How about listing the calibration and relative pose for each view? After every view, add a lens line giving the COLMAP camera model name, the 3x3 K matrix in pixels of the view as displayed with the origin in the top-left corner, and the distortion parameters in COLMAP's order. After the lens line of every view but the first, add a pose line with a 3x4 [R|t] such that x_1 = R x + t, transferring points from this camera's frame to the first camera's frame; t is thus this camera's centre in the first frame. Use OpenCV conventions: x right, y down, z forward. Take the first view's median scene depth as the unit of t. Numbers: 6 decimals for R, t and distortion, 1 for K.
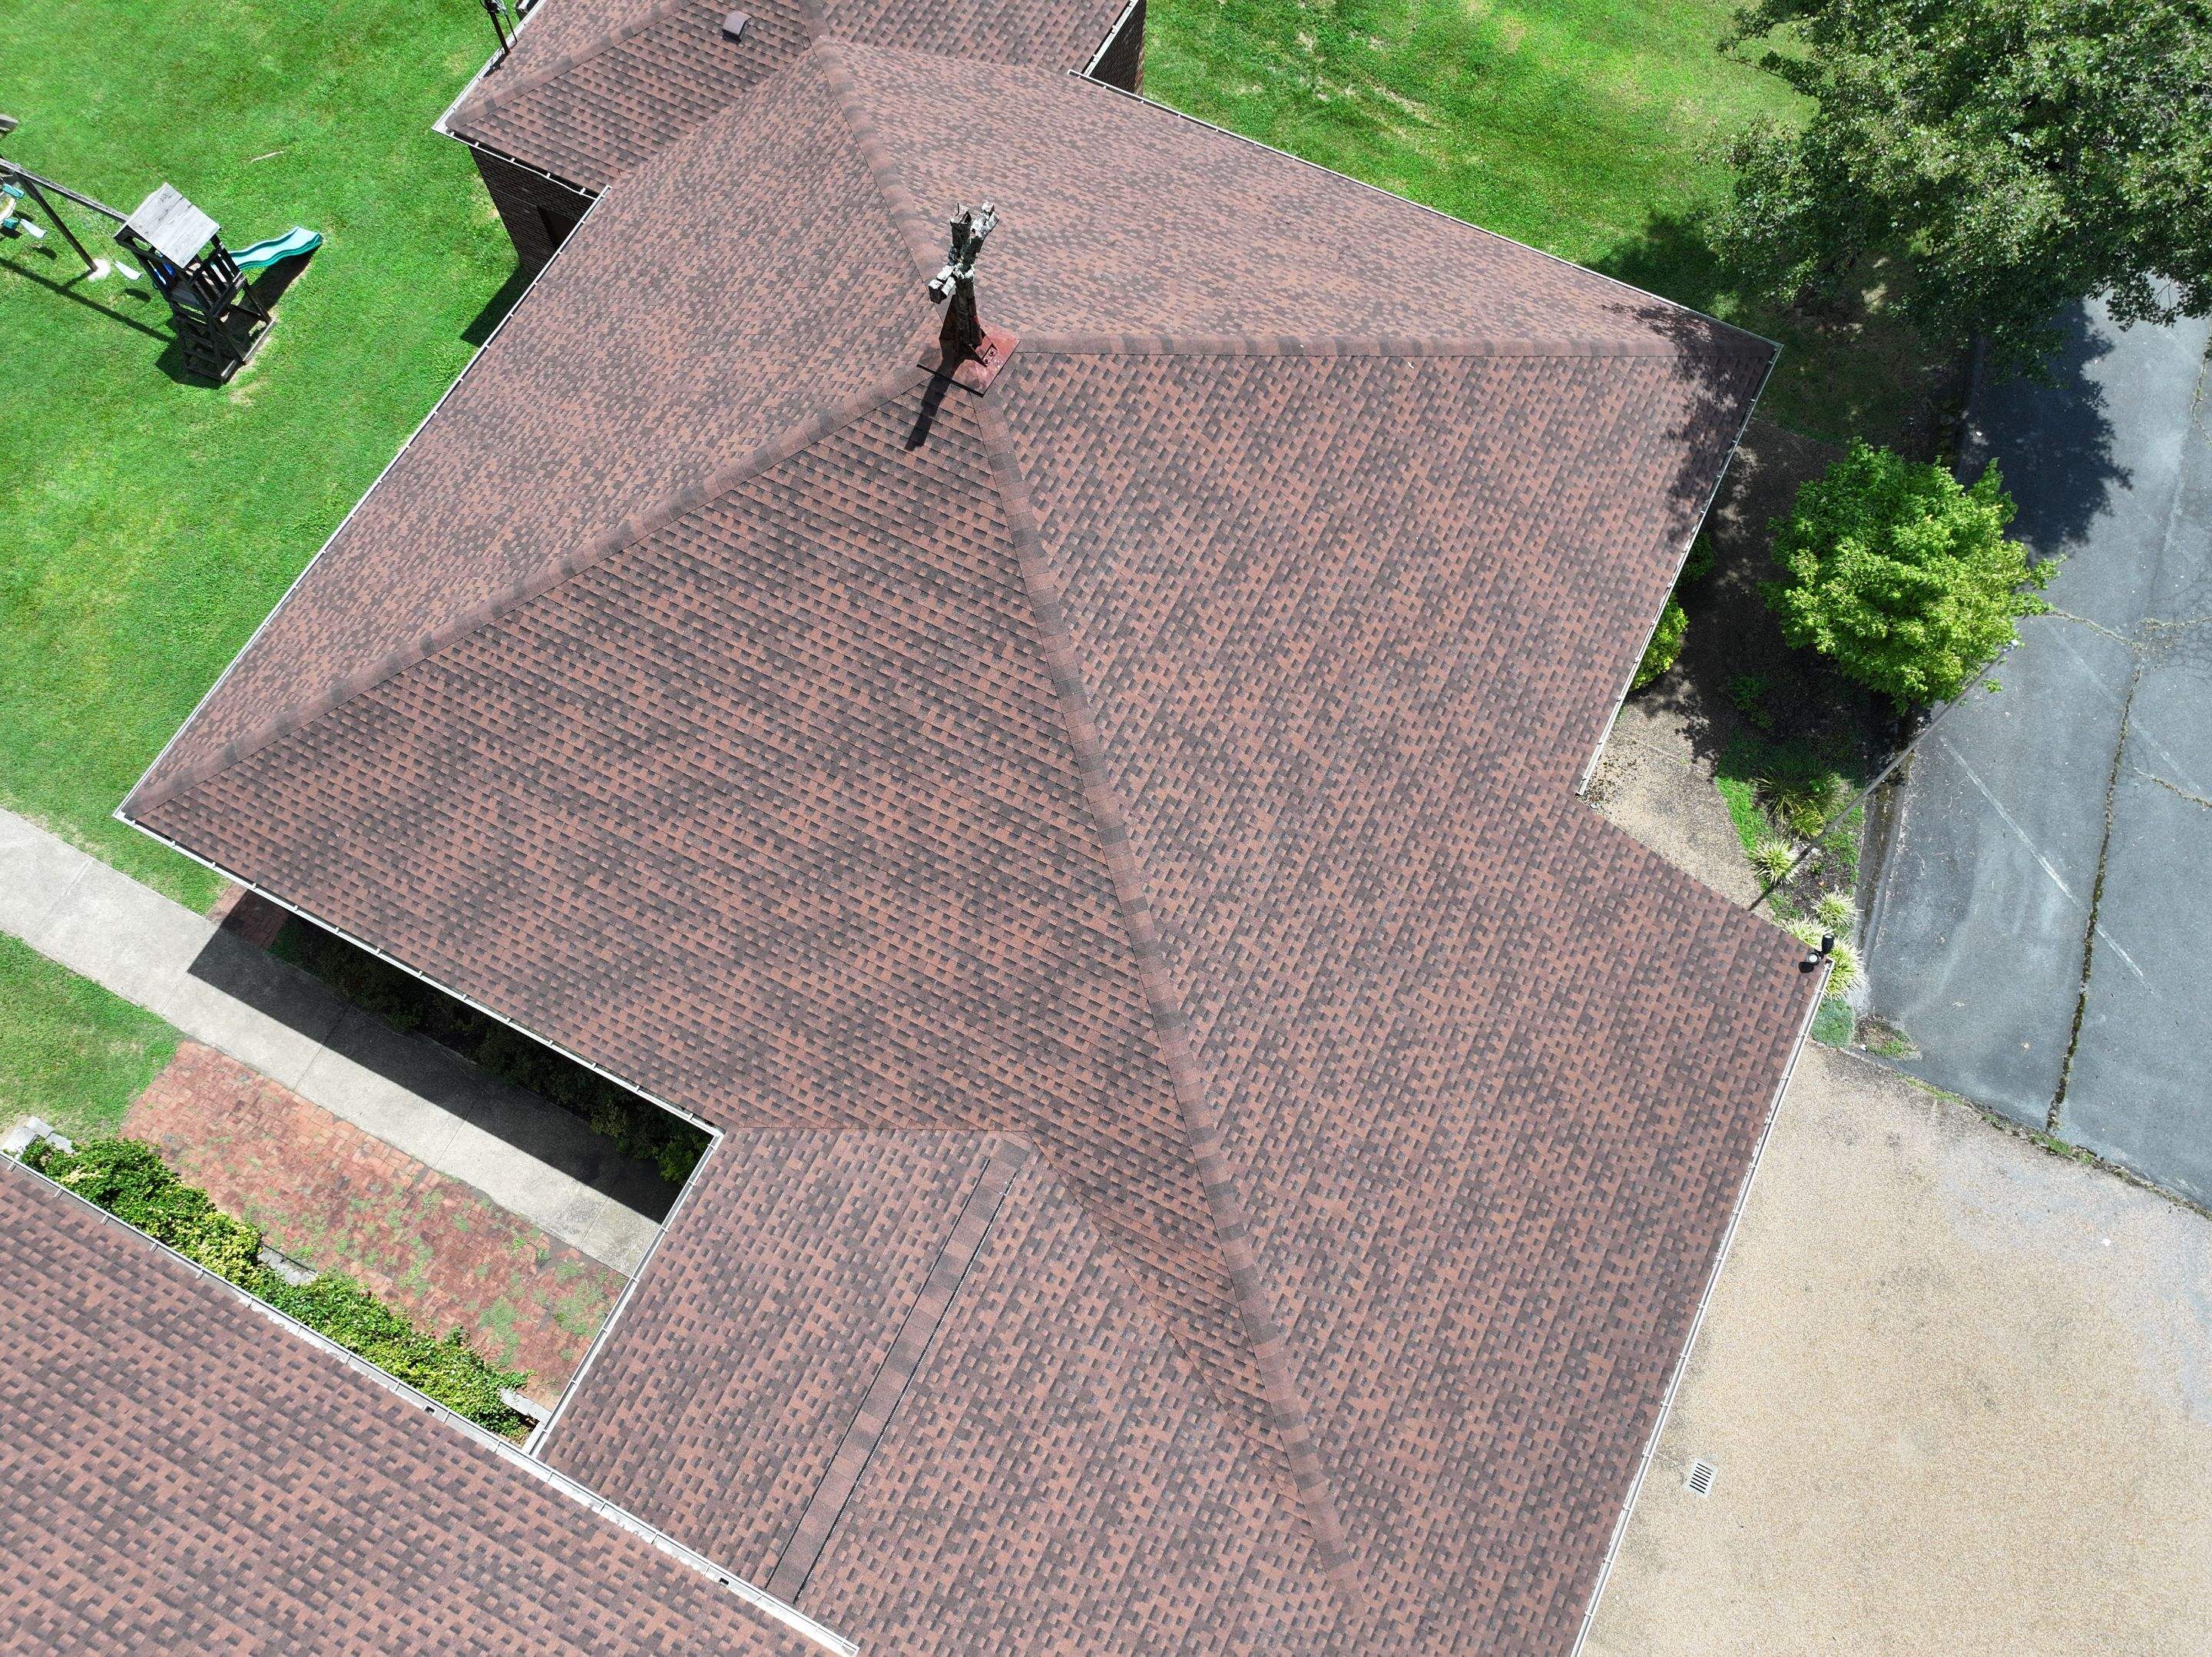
lens RADIAL K [[1755.6, 0, 1105.5], [0, 1755.6, 833.9], [0, 0, 1]] dist [0.011348, -0.011720]
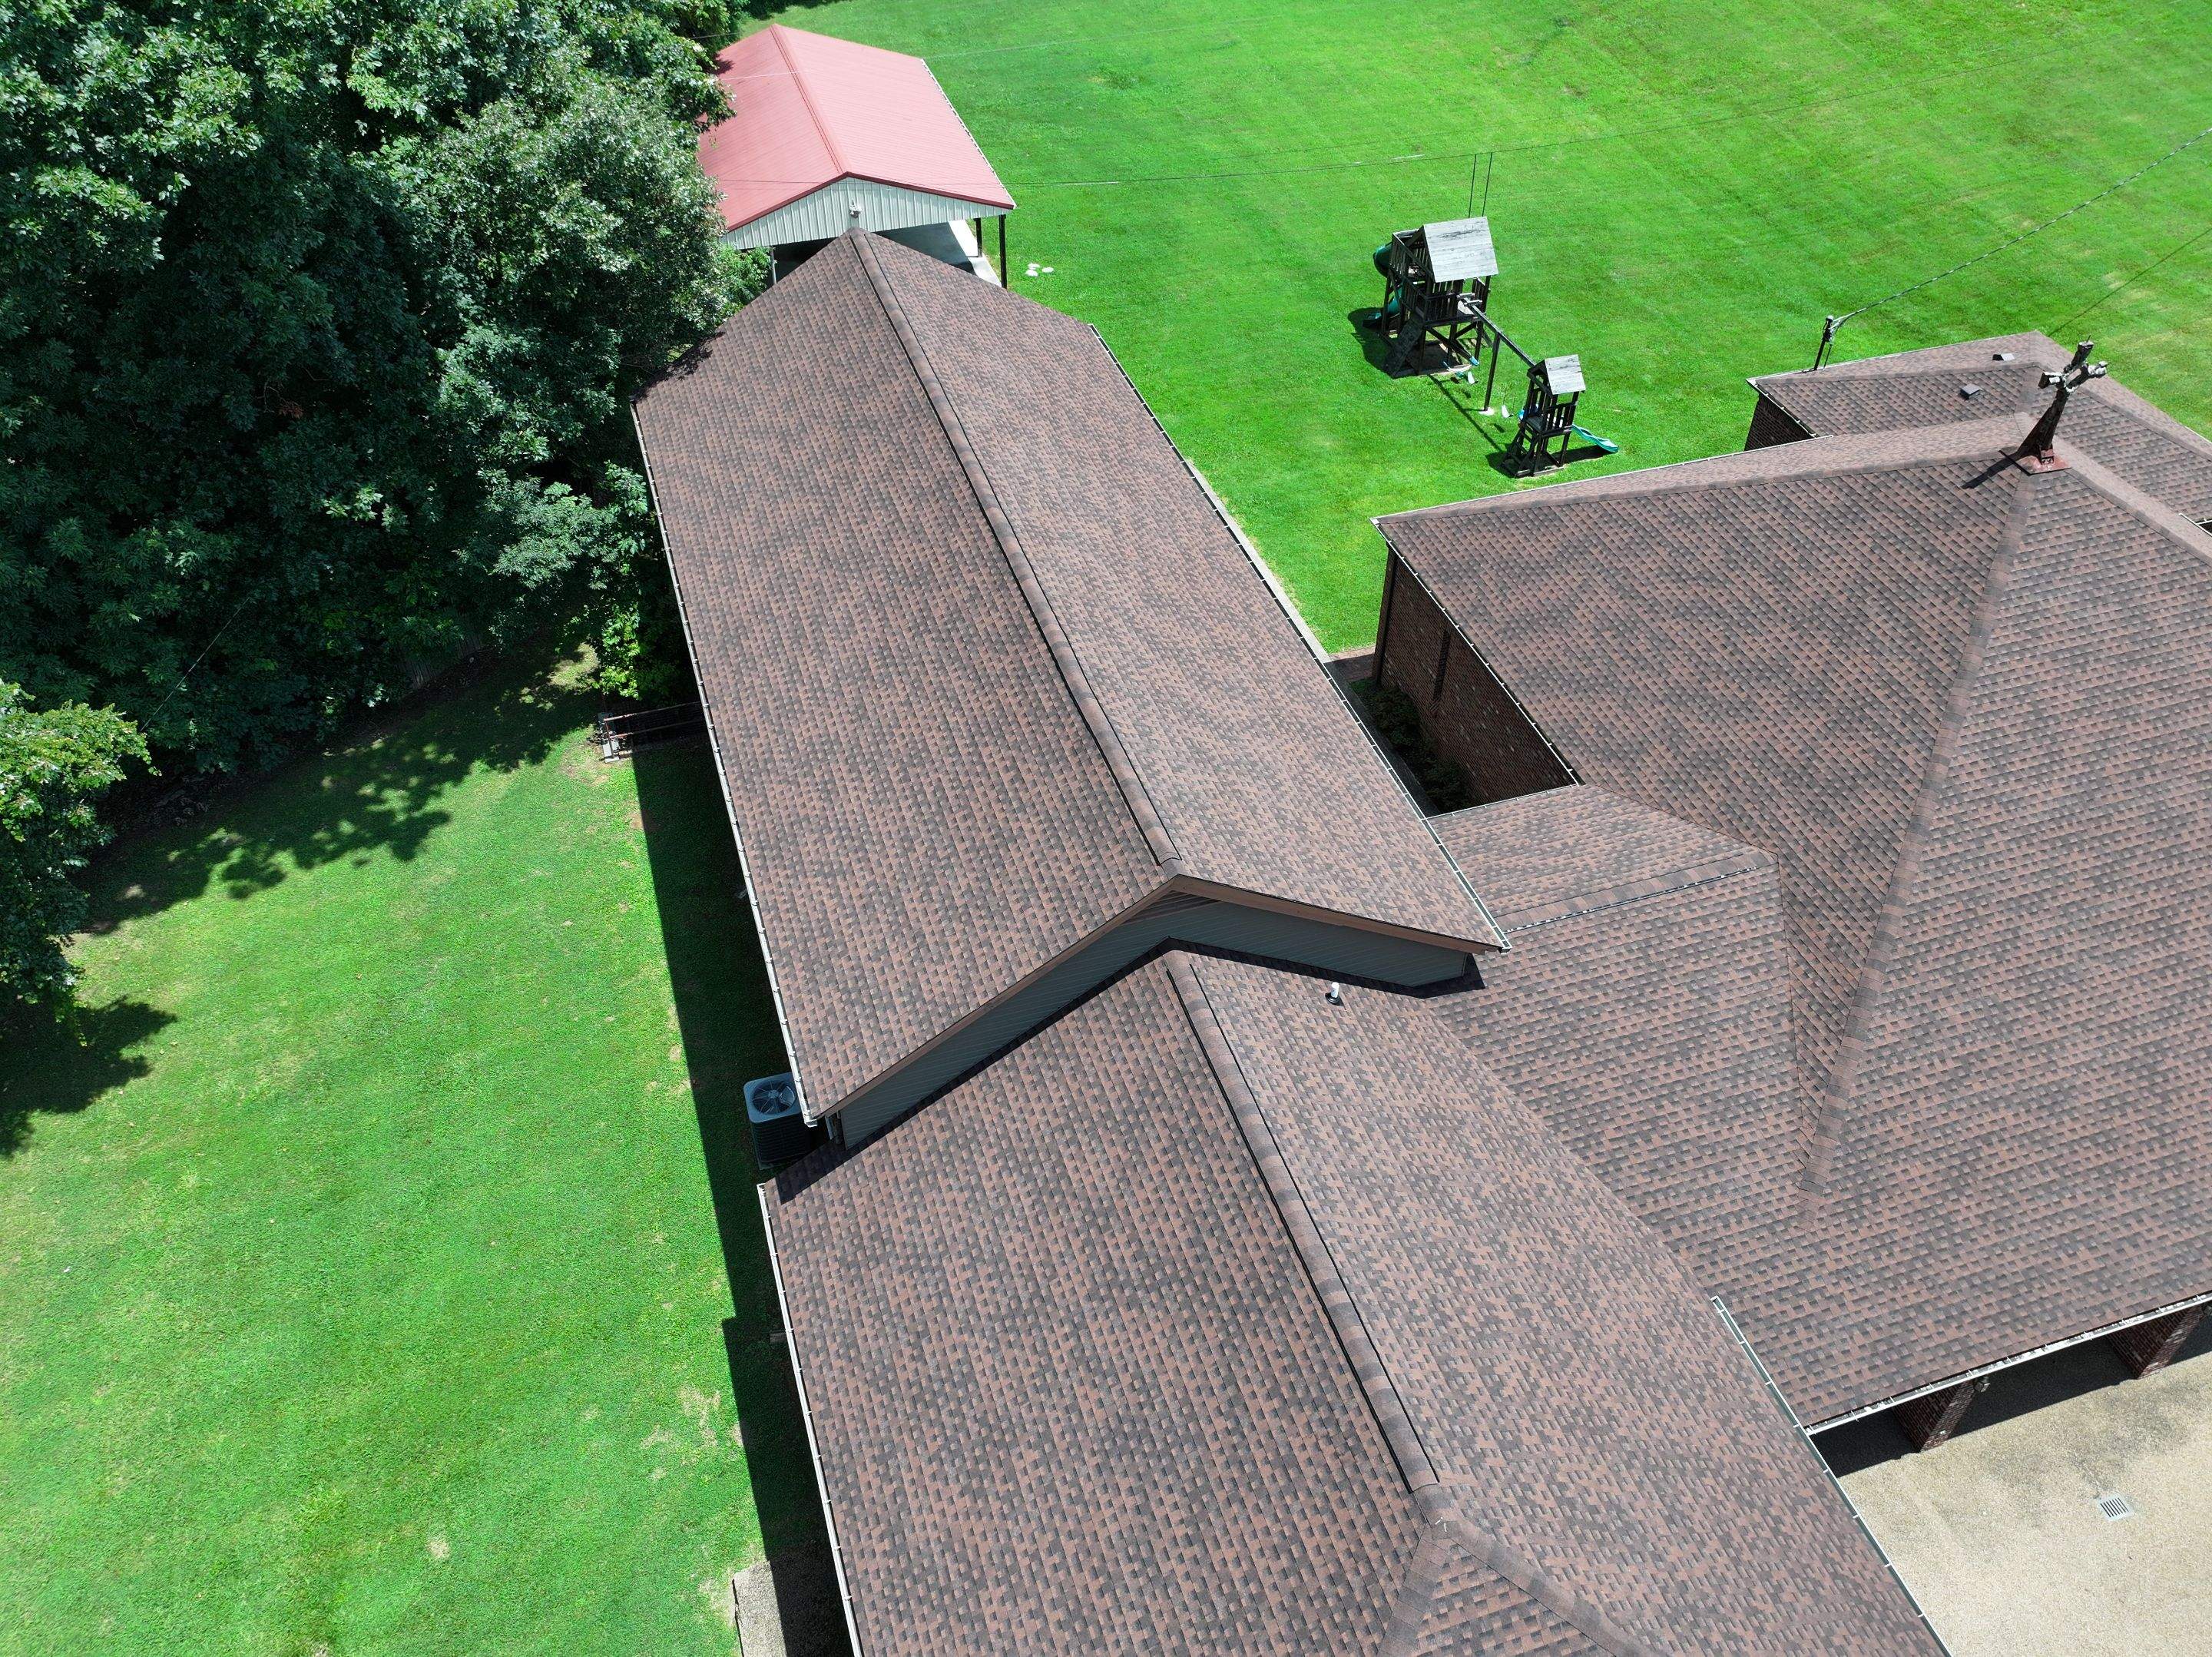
lens RADIAL K [[1755.6, 0, 1105.5], [0, 1755.6, 833.9], [0, 0, 1]] dist [0.011348, -0.011720]
pose [[0.705874, 0.481739, -0.519297, 0.287958], [-0.656827, 0.719612, -0.225251, 0.794591], [0.265180, 0.500086, 0.824374, -0.313953]]
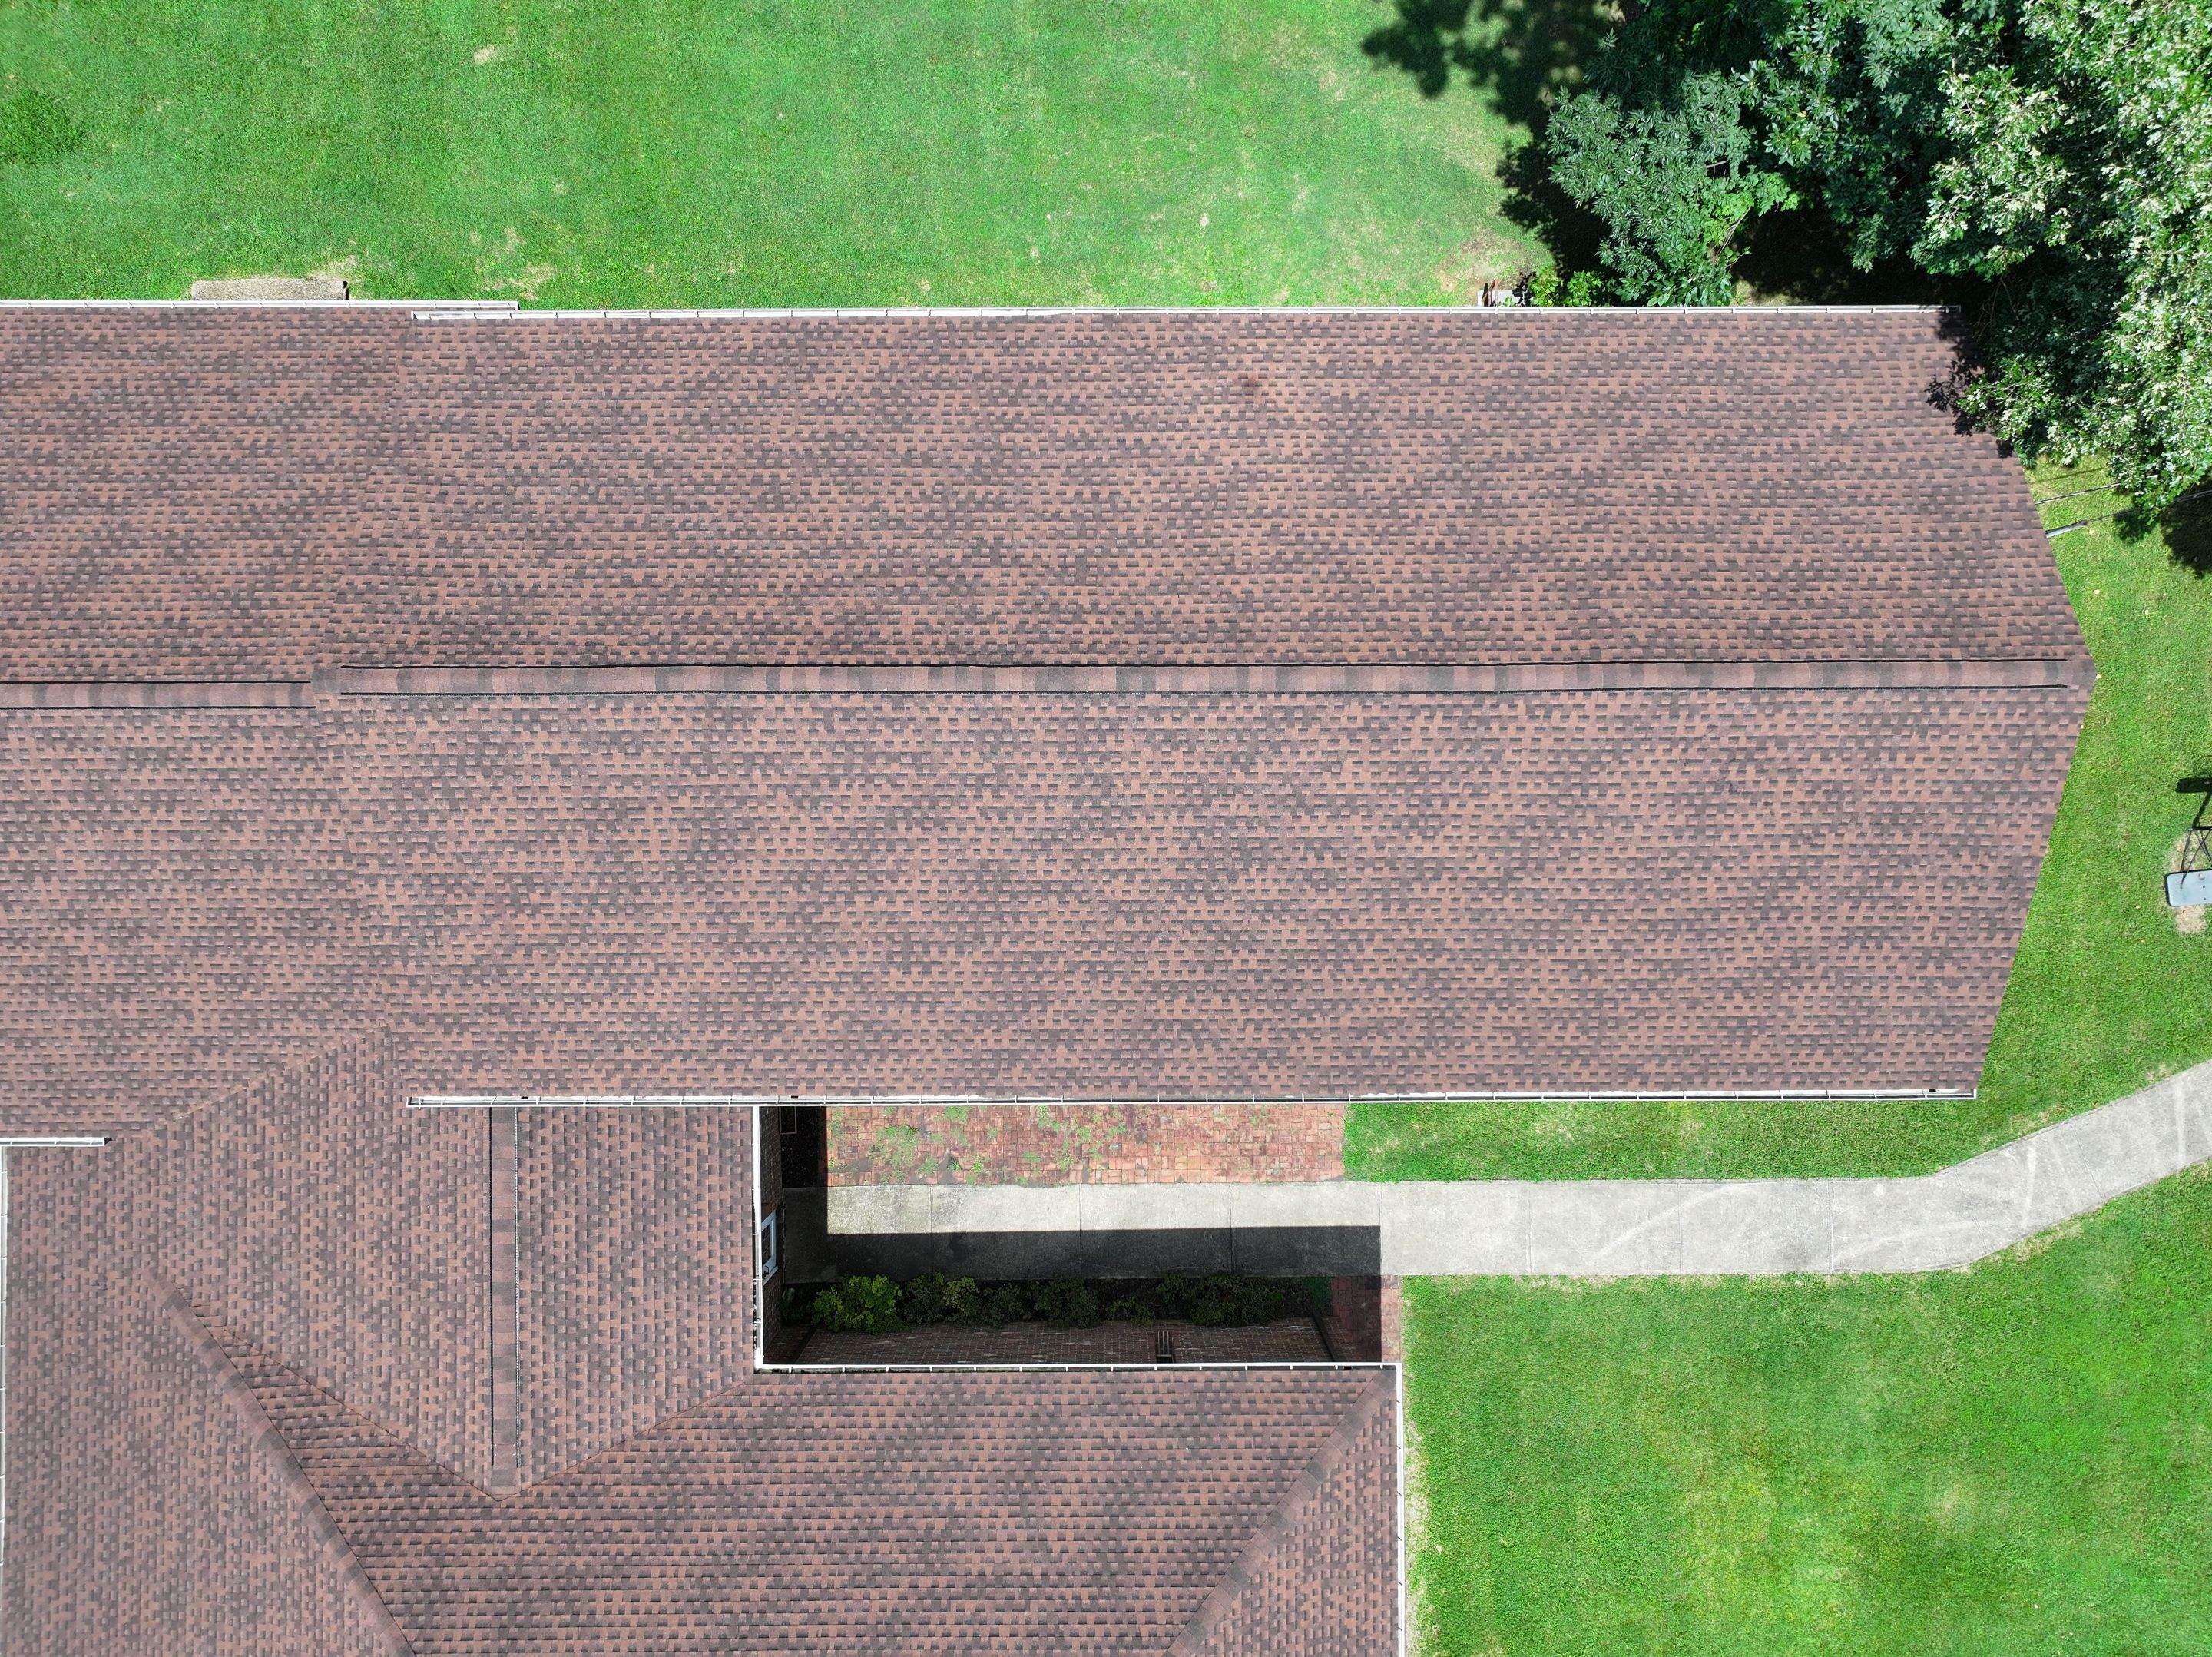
lens RADIAL K [[1755.6, 0, 1105.5], [0, 1755.6, 833.9], [0, 0, 1]] dist [0.011348, -0.011720]
pose [[-0.887861, 0.460004, -0.009912, -0.575388], [-0.426274, -0.814268, 0.394028, -0.101736], [0.173183, 0.354067, 0.919045, -0.176347]]
